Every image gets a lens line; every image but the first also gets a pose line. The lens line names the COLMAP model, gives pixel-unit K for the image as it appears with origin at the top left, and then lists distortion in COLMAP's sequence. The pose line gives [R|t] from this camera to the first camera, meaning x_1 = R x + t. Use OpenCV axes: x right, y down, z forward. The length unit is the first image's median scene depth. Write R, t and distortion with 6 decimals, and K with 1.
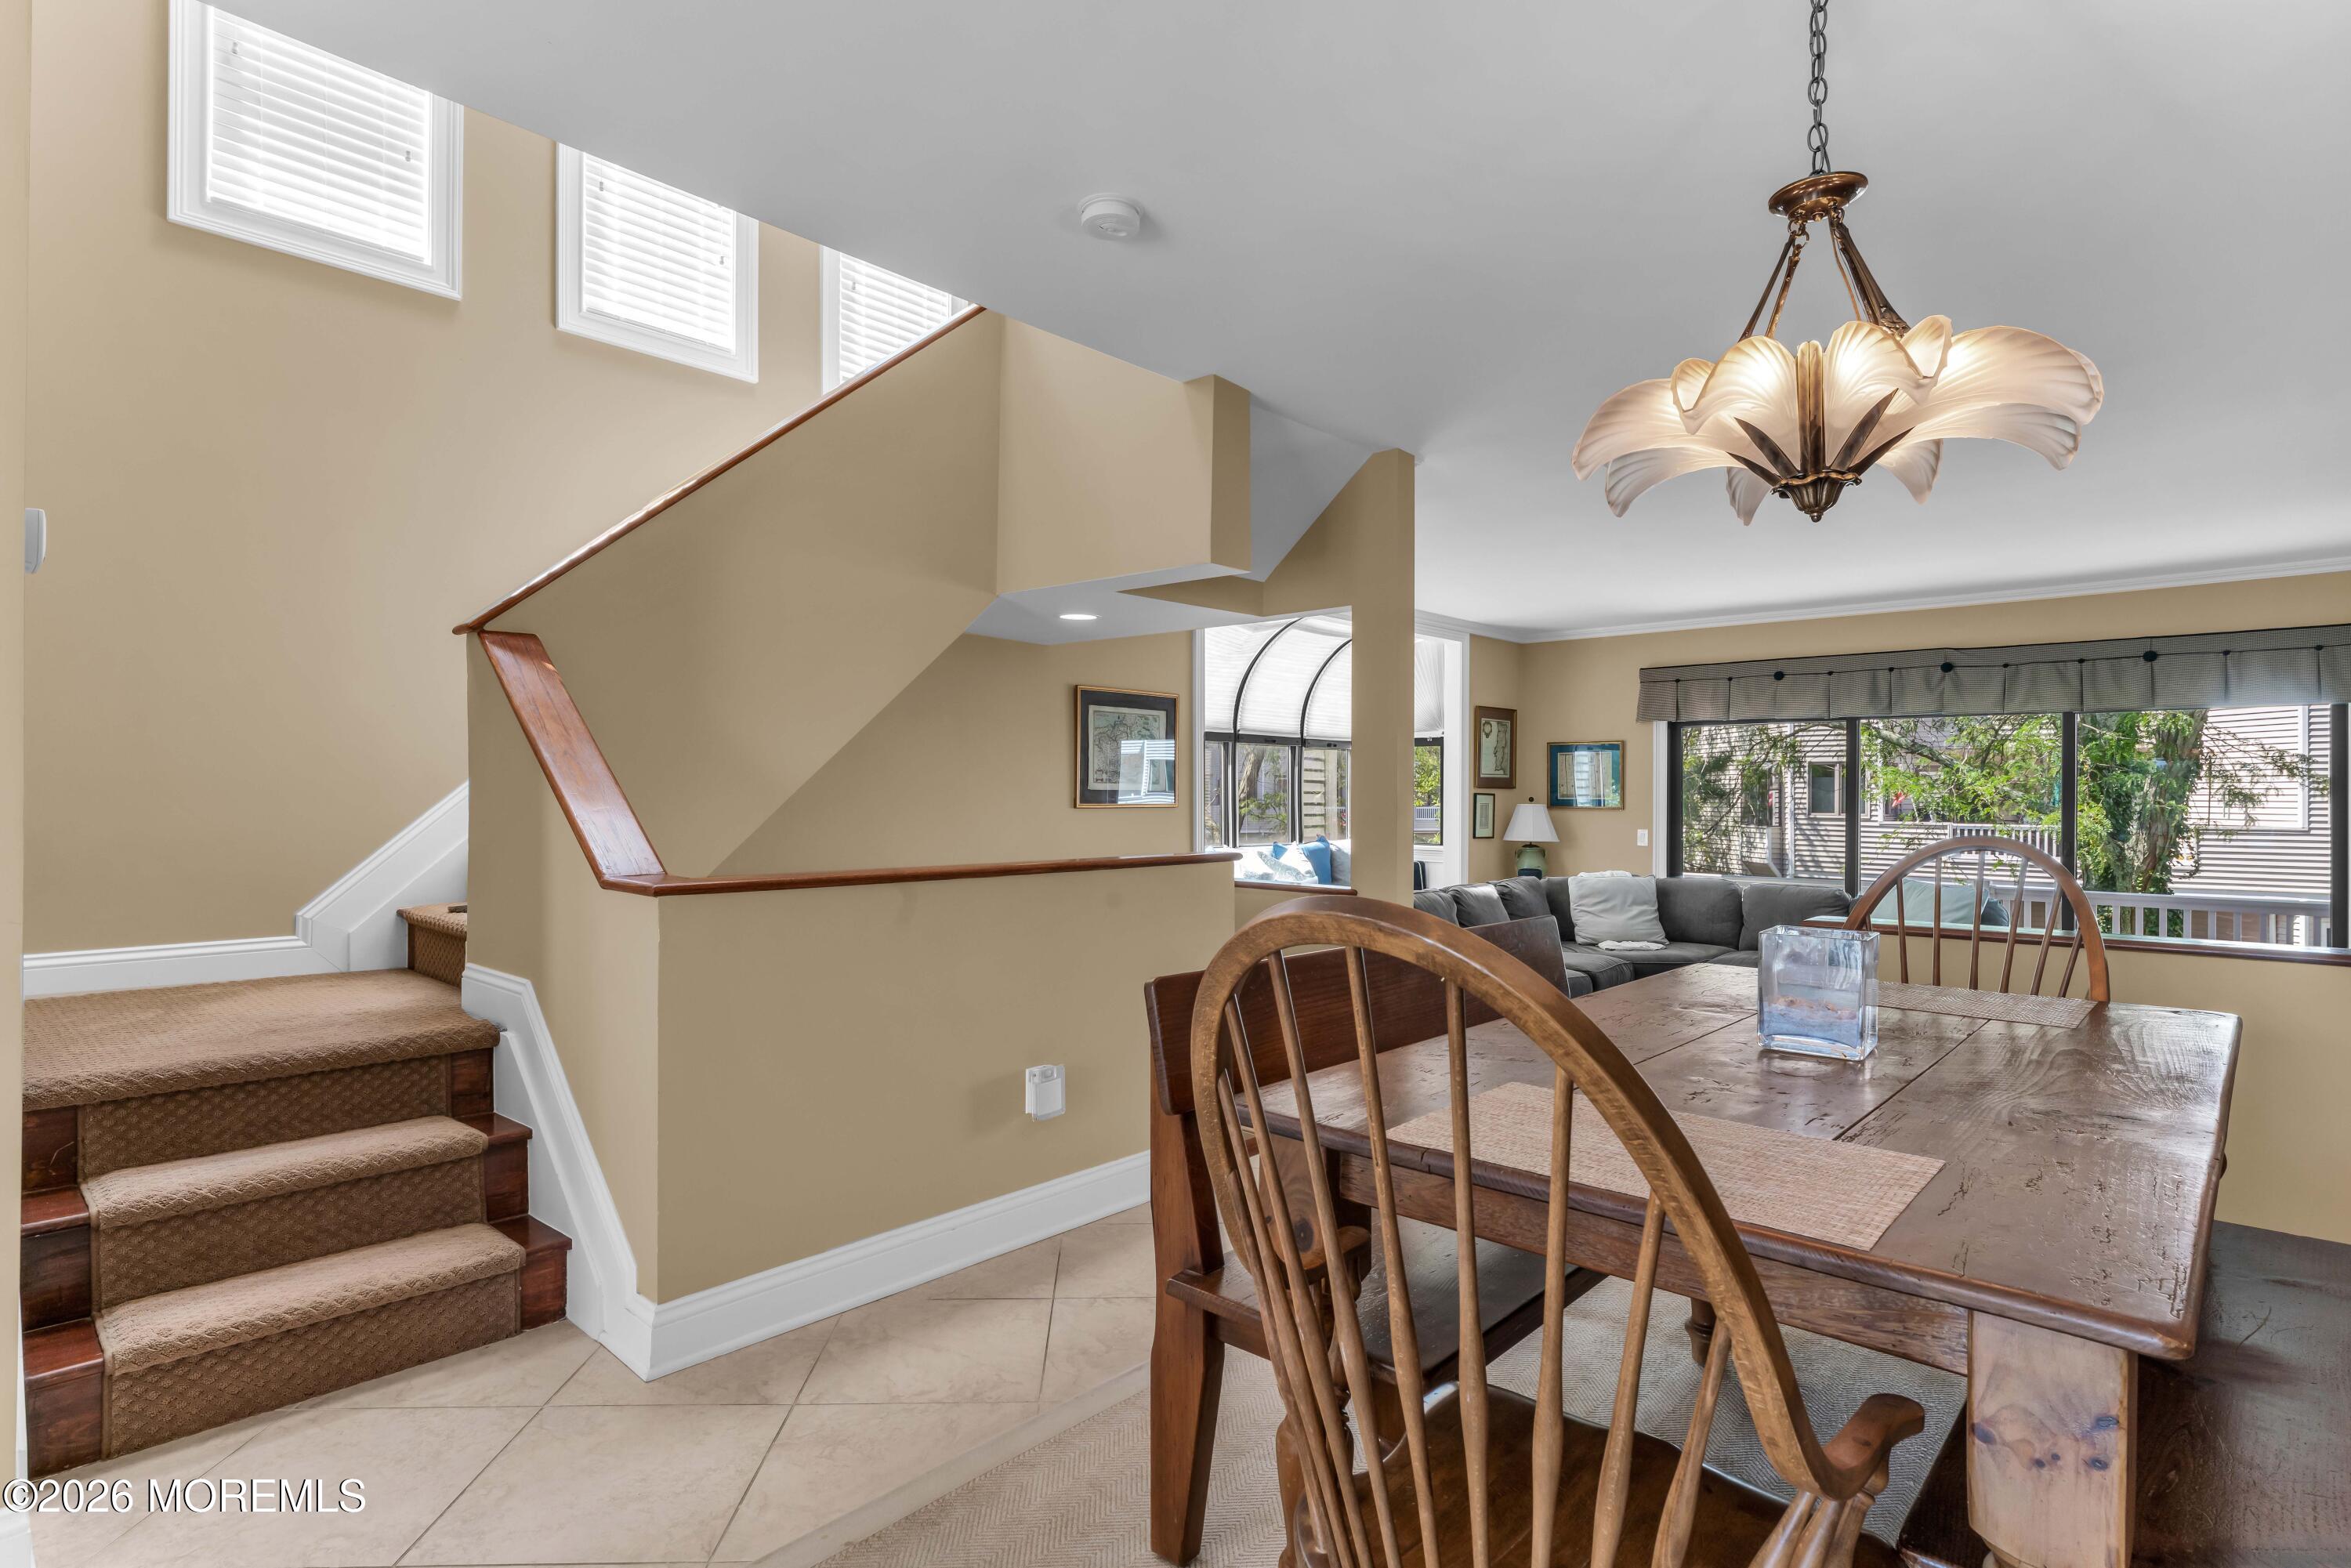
lens RADIAL K [[1193.0, 0, 1168.3], [0, 1193.0, 798.6], [0, 0, 1]] dist [0.001004, -0.000048]
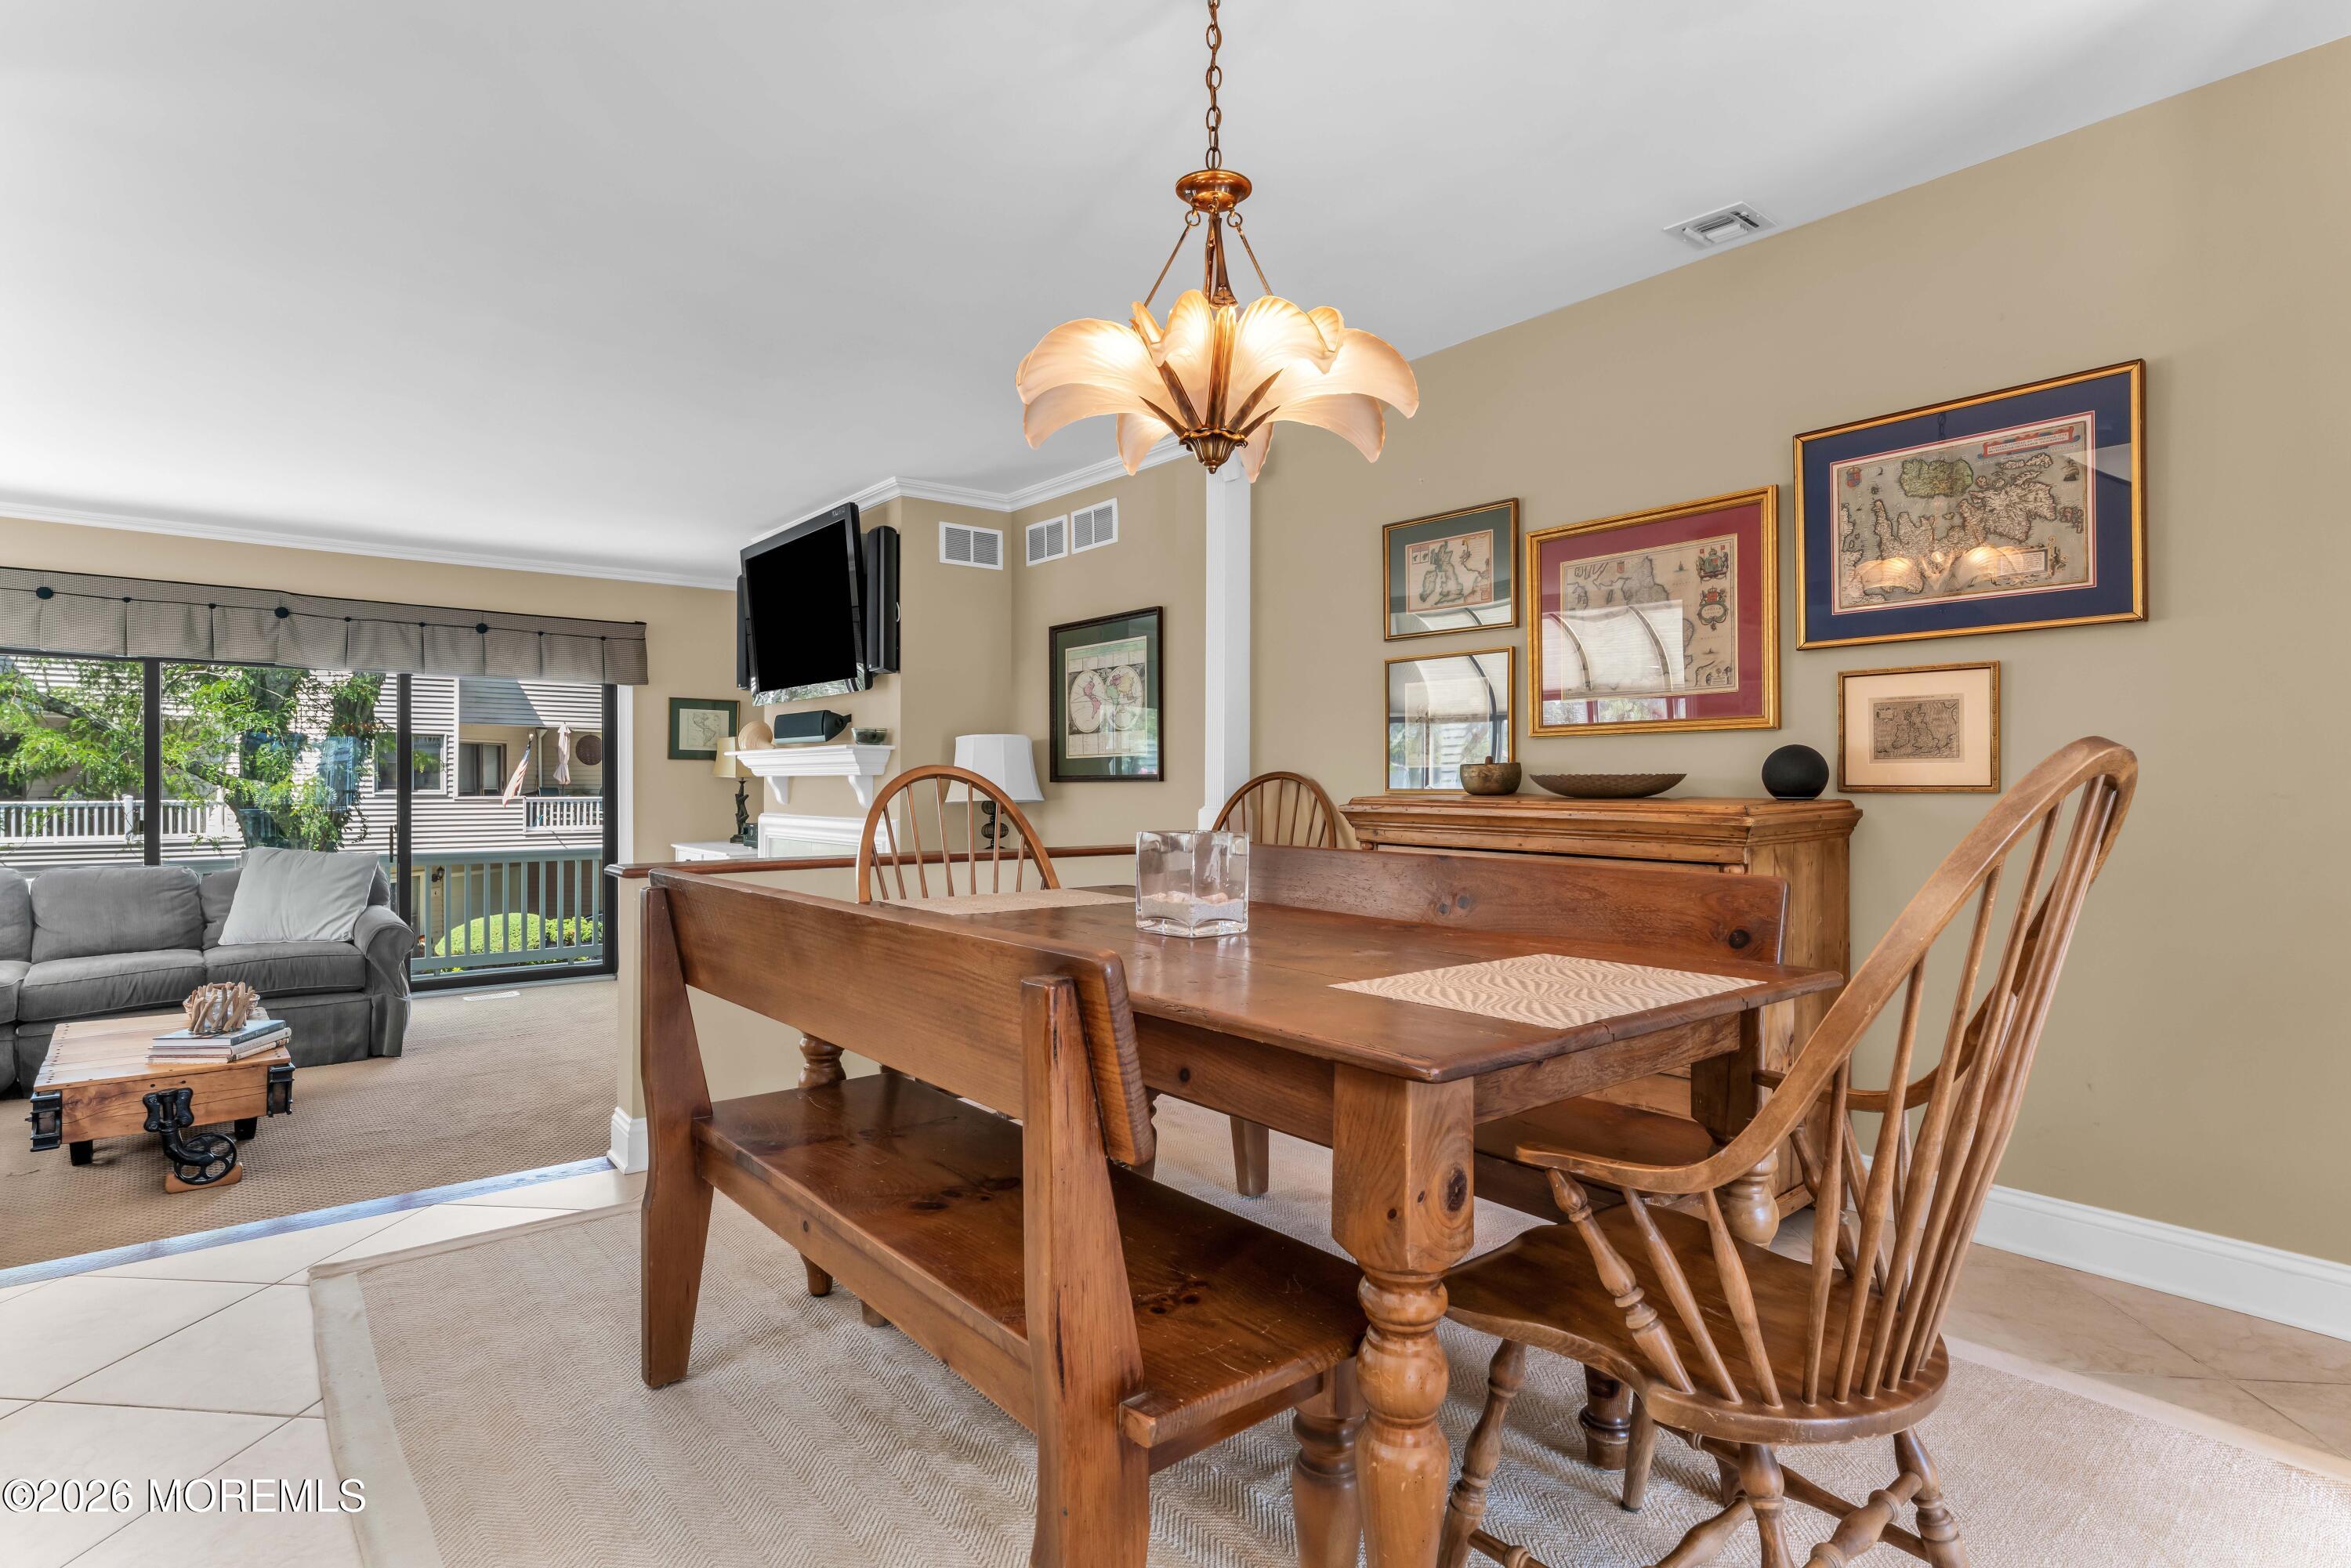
lens RADIAL K [[1184.2, 0, 1169.7], [0, 1184.2, 786.2], [0, 0, 1]] dist [-0.000599, -0.000459]
pose [[0.141380, -0.007742, 0.989925, -0.127508], [0.001034, 0.999970, 0.007673, 0.013699], [-0.989955, -0.000061, 0.141384, 0.194713]]
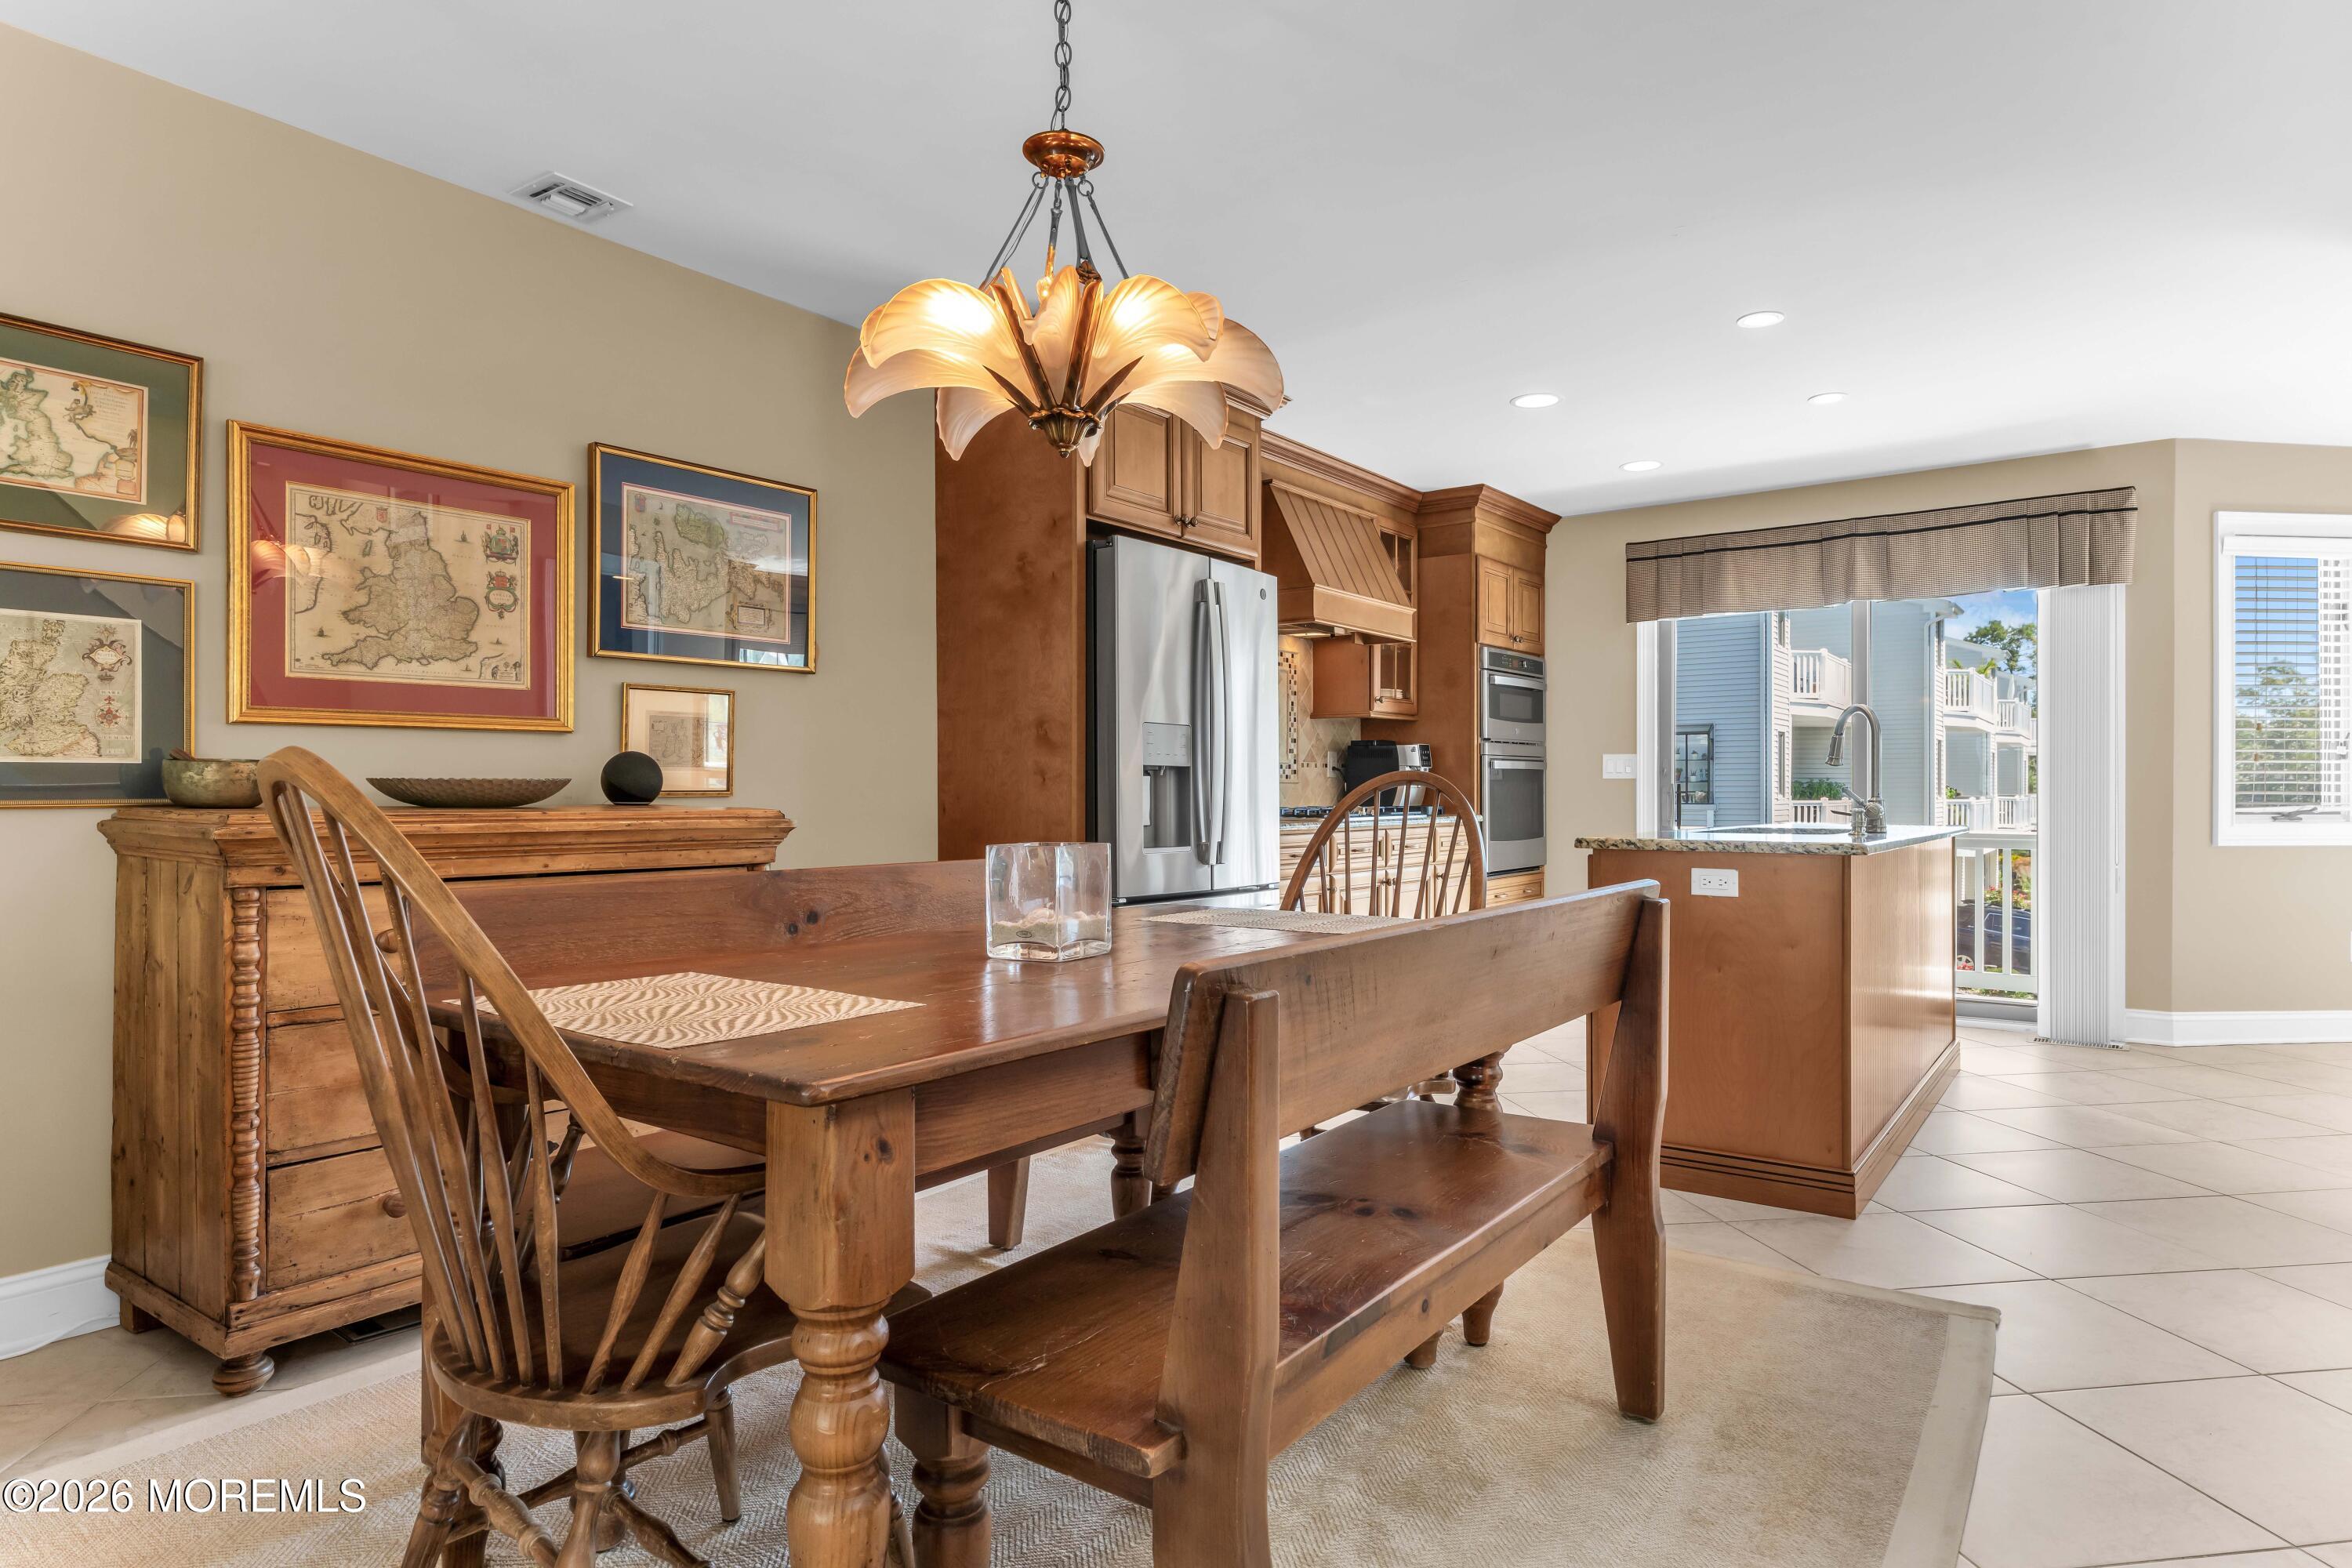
lens RADIAL K [[1323.3, 0, 1169.9], [0, 1323.3, 789.9], [0, 0, 1]] dist [0.001428, 0.000091]
pose [[-0.994599, -0.004260, -0.103704, 0.126062], [-0.004584, 0.999985, 0.002885, 0.014006], [0.103690, 0.003344, -0.994604, 0.479854]]
